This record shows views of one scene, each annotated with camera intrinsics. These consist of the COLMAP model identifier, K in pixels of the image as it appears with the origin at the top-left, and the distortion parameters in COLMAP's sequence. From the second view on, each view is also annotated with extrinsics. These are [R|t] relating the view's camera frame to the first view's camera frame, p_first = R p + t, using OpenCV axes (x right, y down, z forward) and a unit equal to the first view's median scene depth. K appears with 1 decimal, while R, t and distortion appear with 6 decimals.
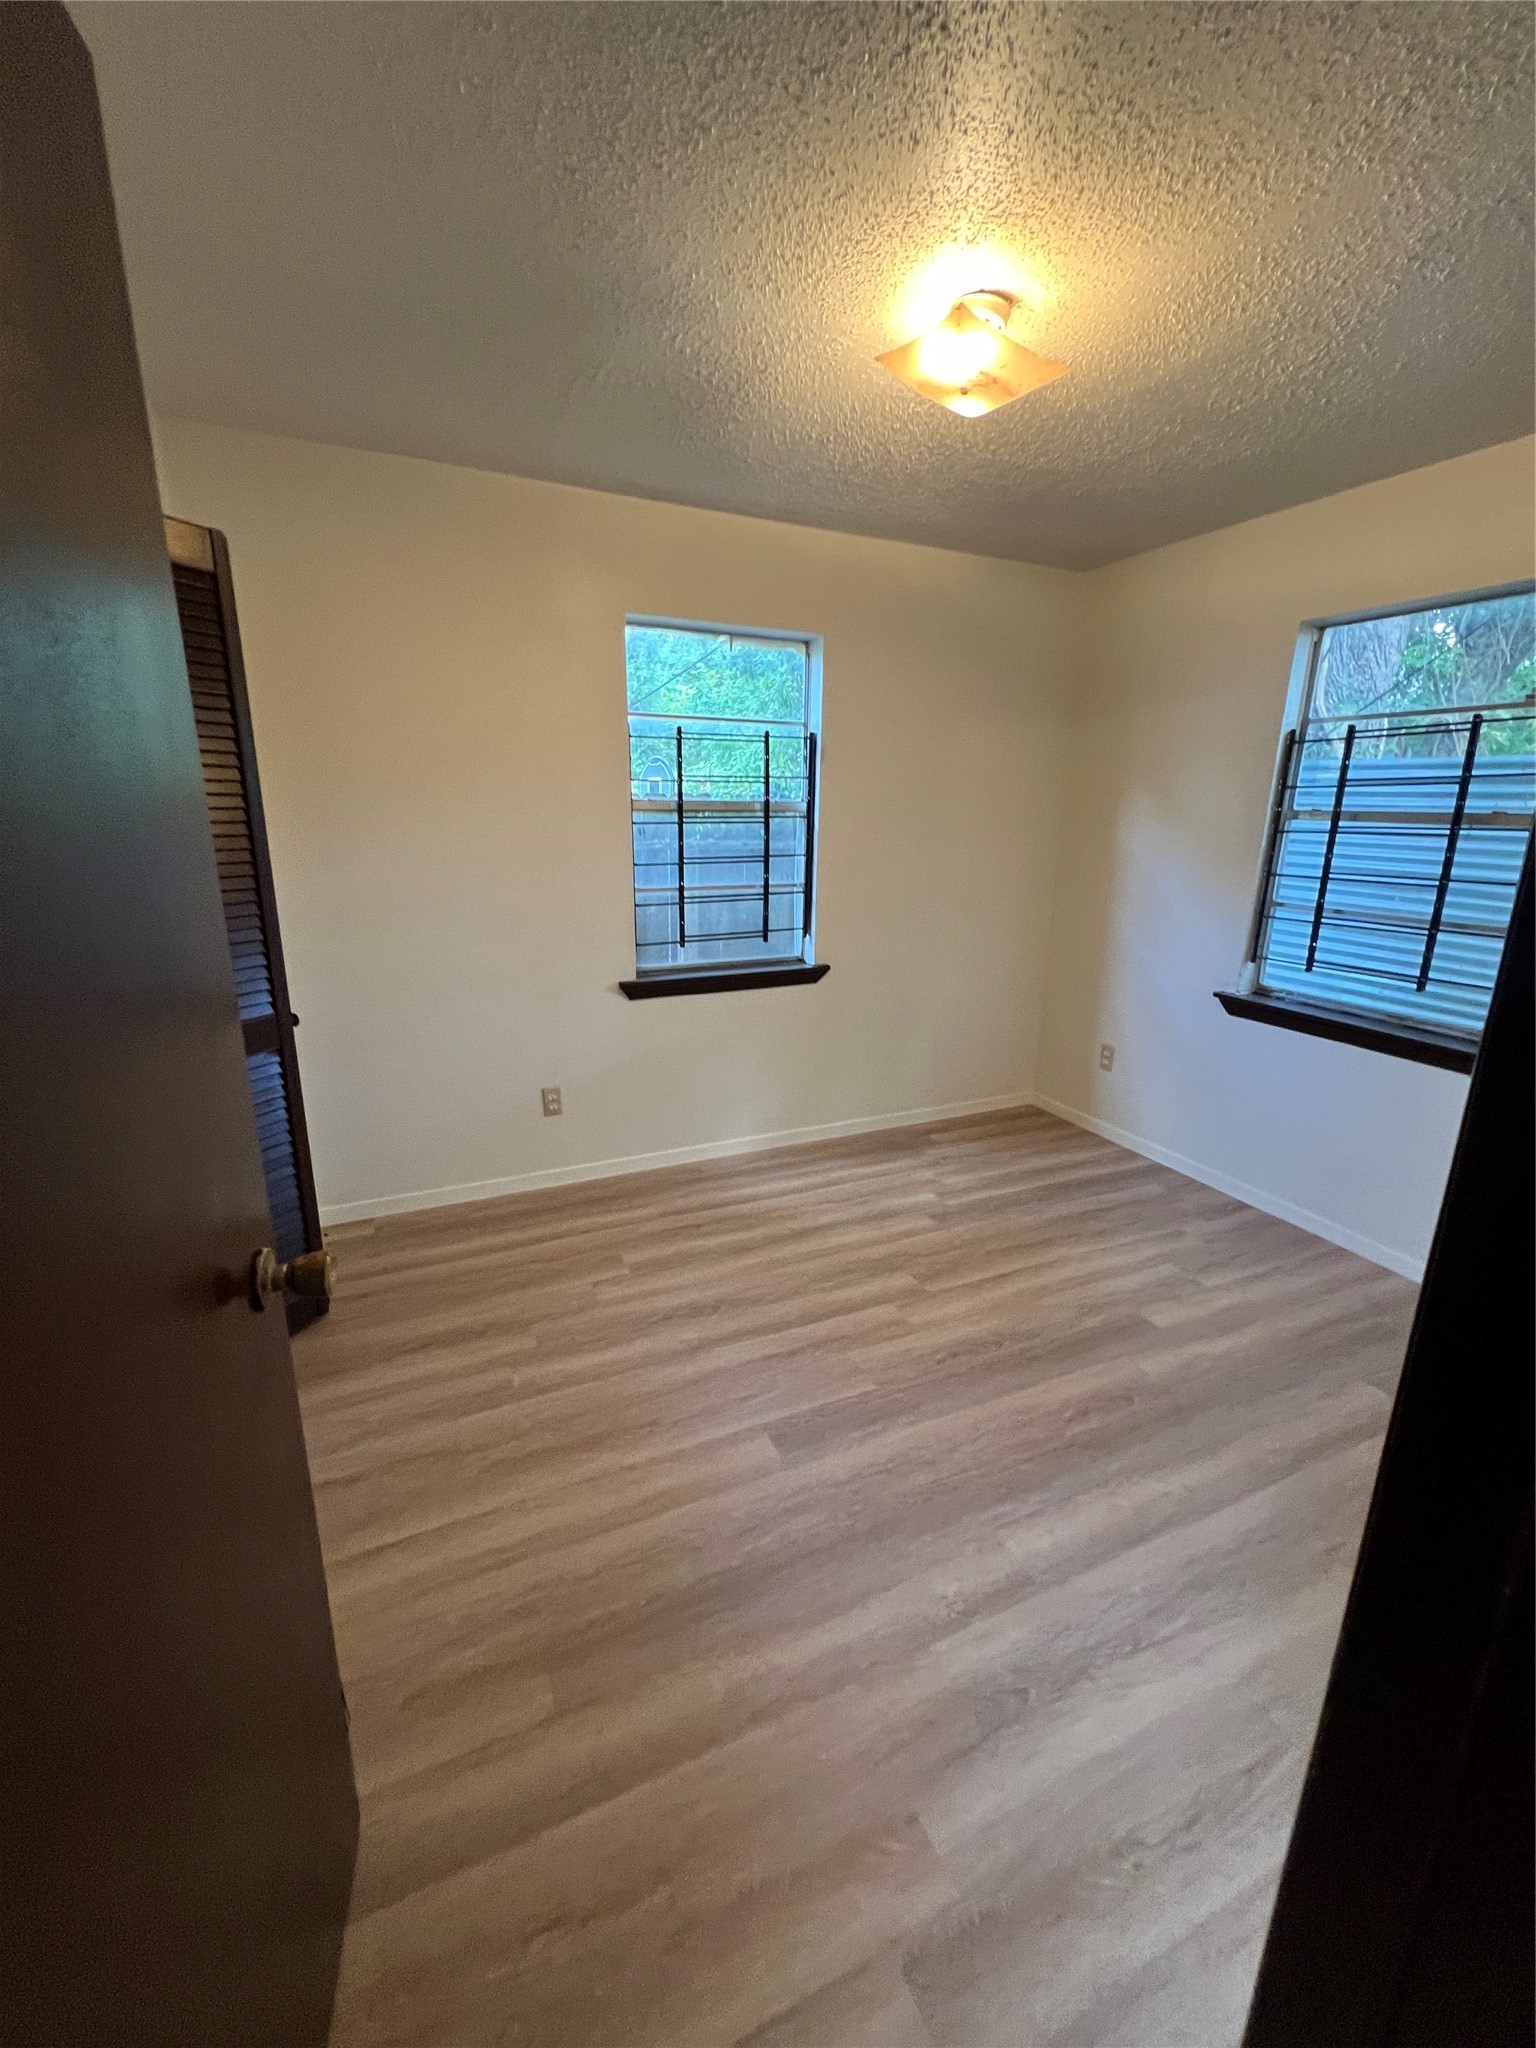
lens RADIAL K [[824.8, 0, 759.0], [0, 824.8, 1015.2], [0, 0, 1]] dist [-0.000238, 0.000010]
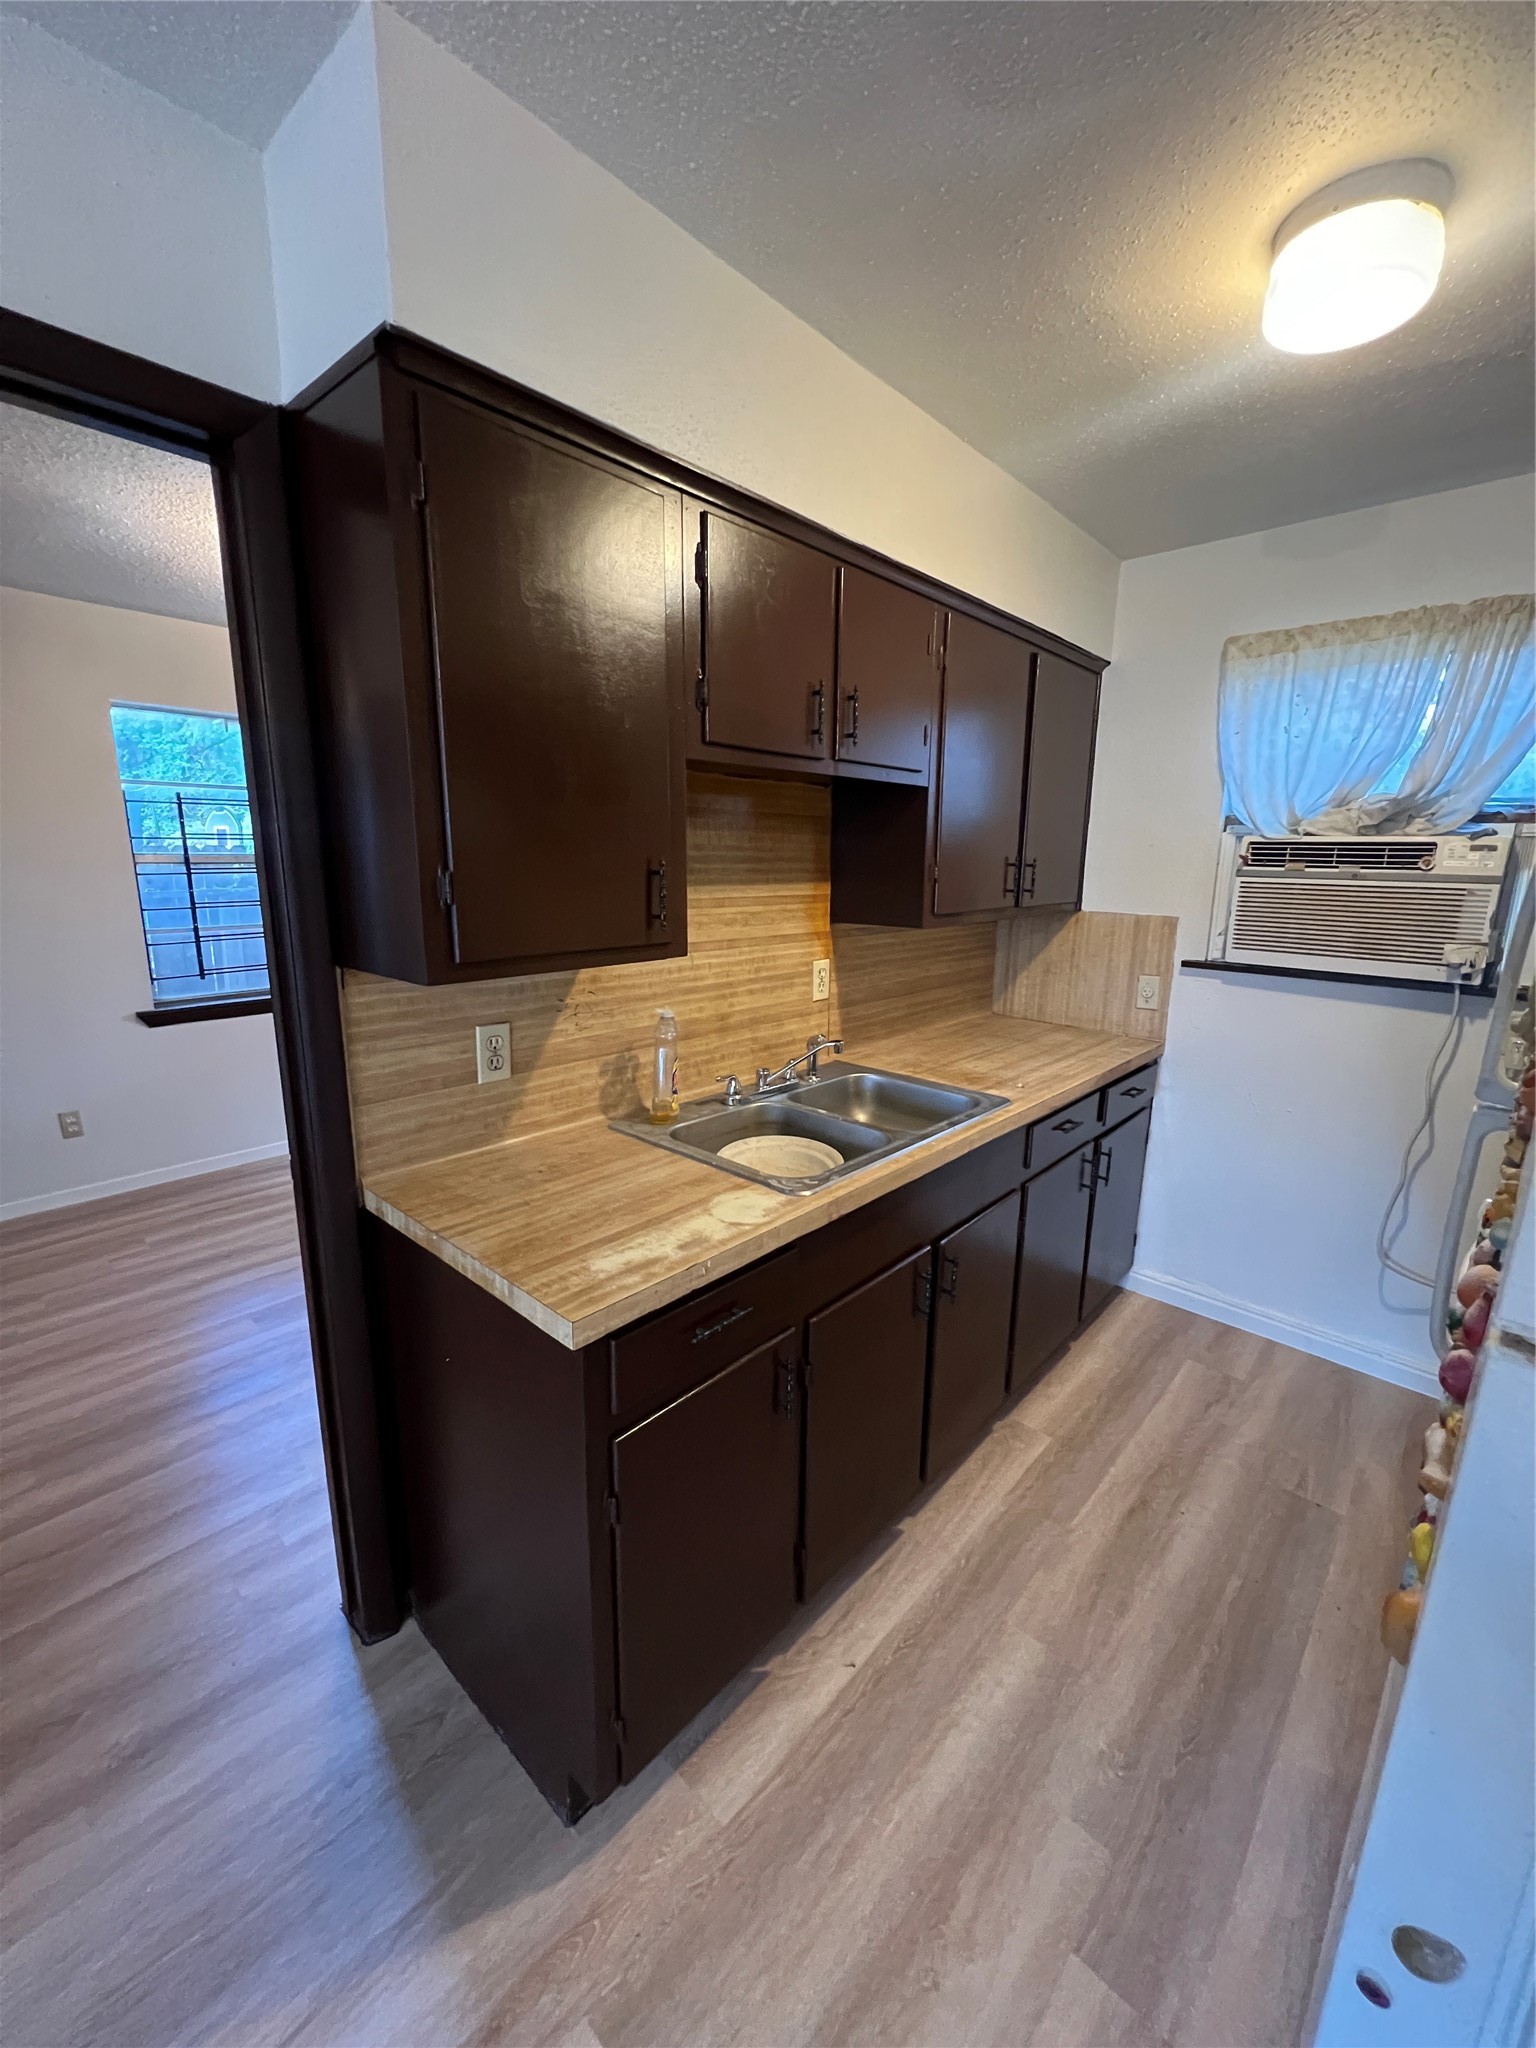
lens RADIAL K [[826.5, 0, 753.2], [0, 826.5, 1030.6], [0, 0, 1]] dist [-0.007231, -0.000227]
pose [[0.922085, -0.079146, 0.378809, 0.236173], [0.093459, 0.995432, -0.019517, 0.111184], [-0.375534, 0.053399, 0.925269, -0.472469]]
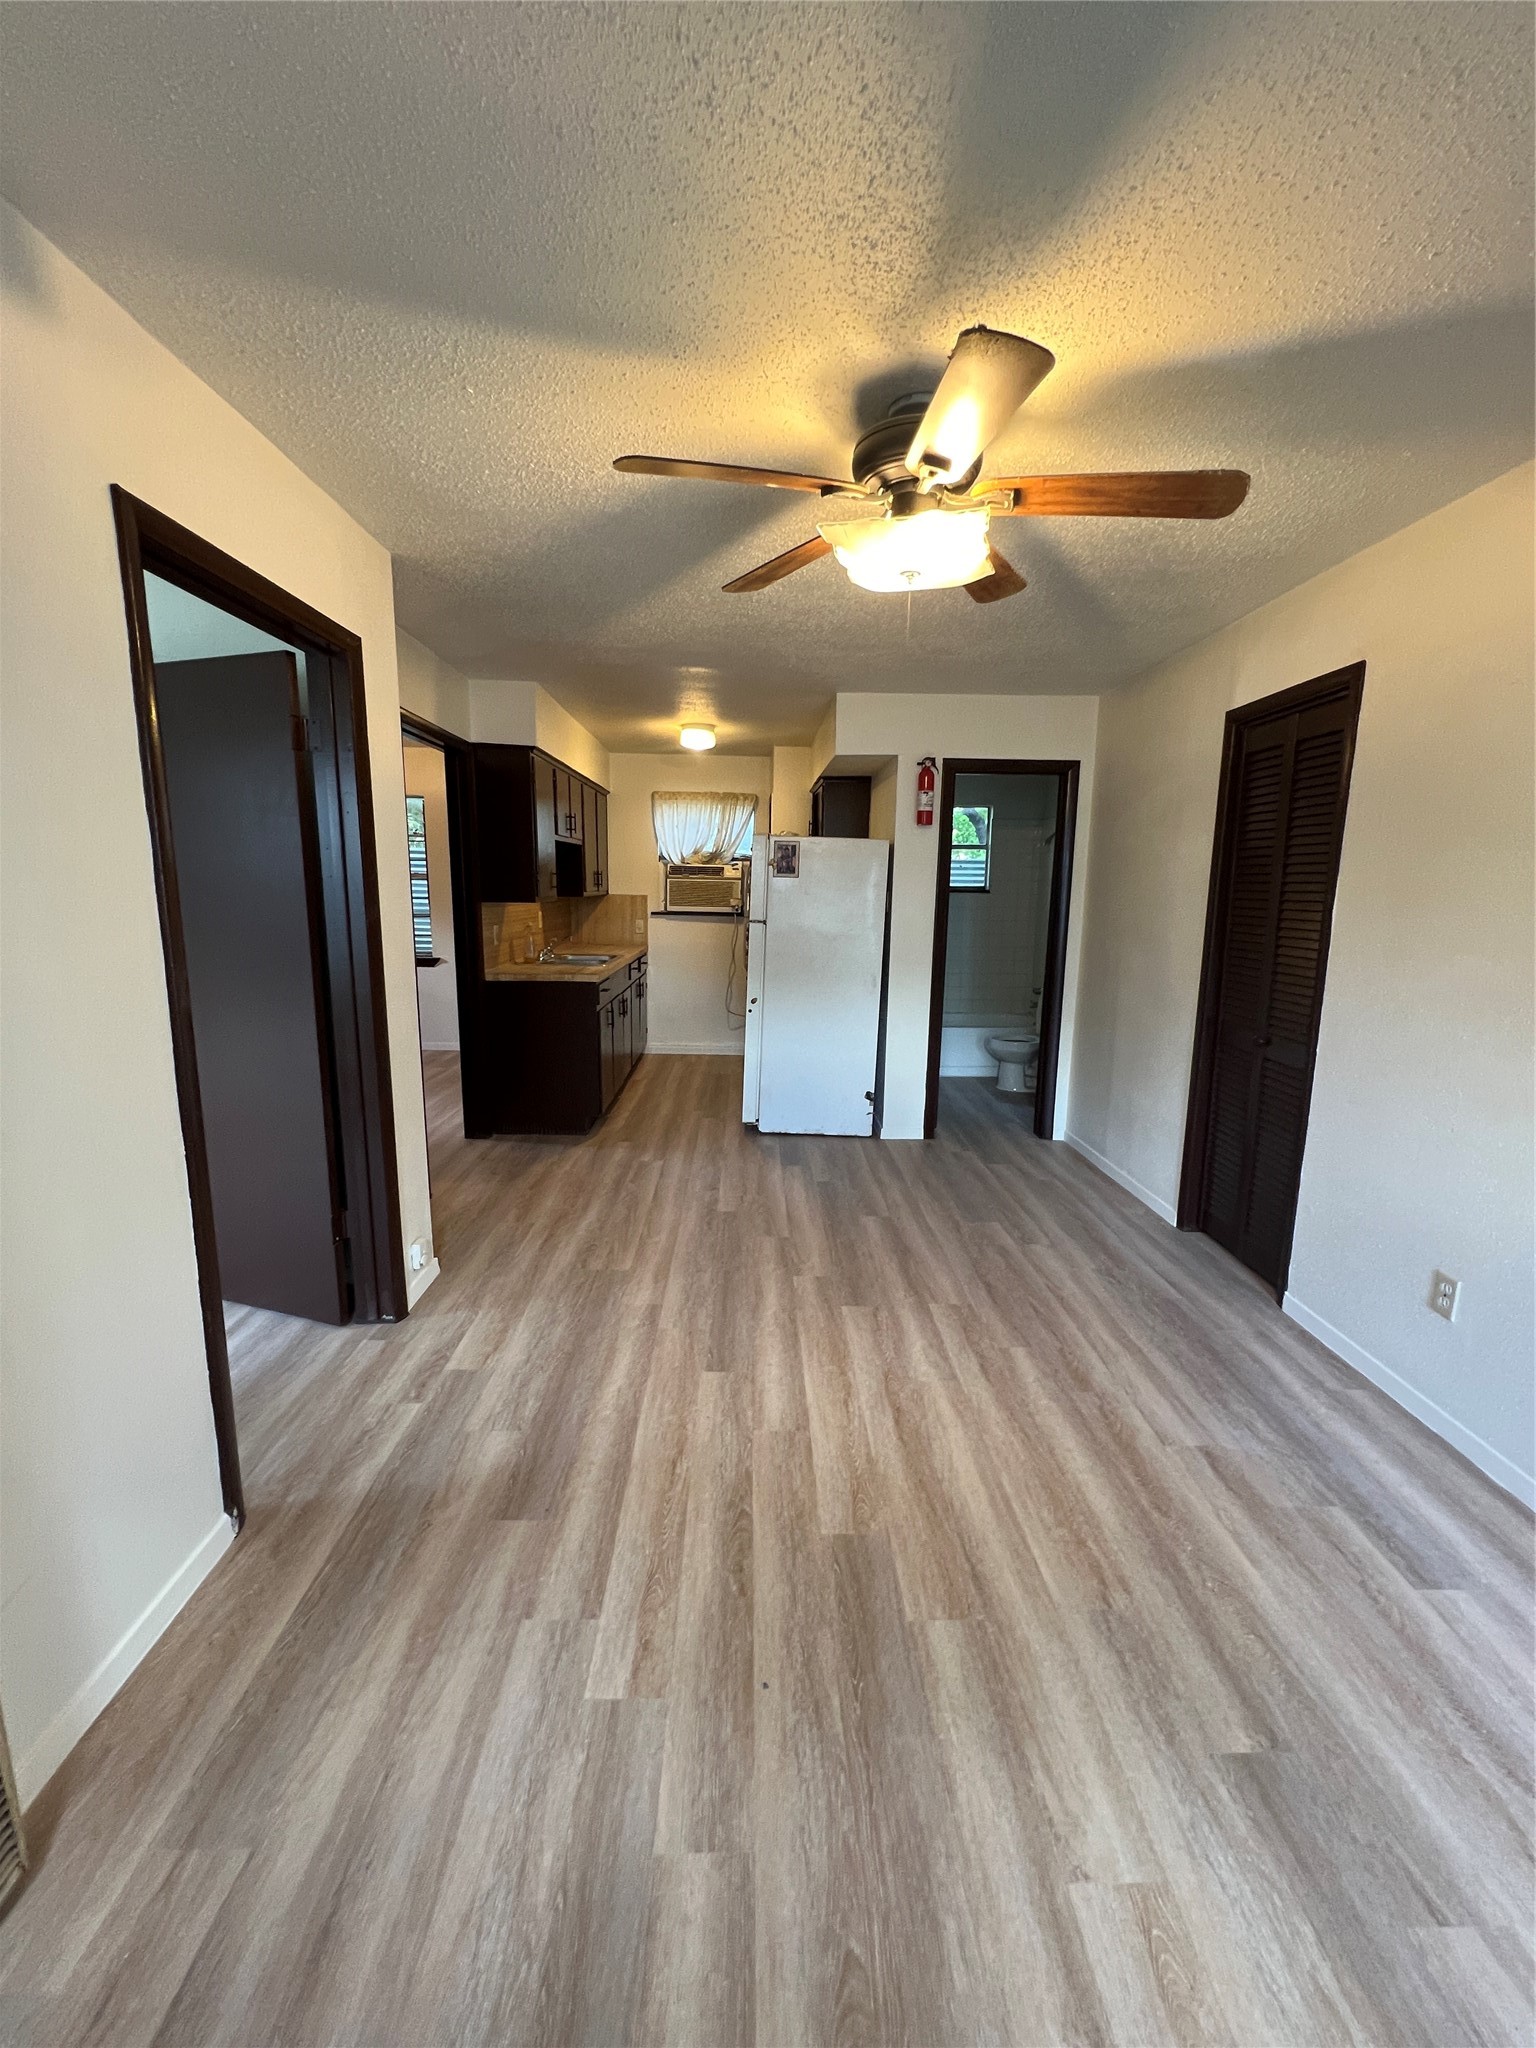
lens RADIAL K [[824.8, 0, 765.6], [0, 824.8, 1026.7], [0, 0, 1]] dist [-0.000238, 0.000010]
pose [[0.396480, -0.161486, 0.903729, -4.380063], [0.209876, 0.974282, 0.082017, 0.643199], [-0.893732, 0.157153, 0.420175, -2.536299]]
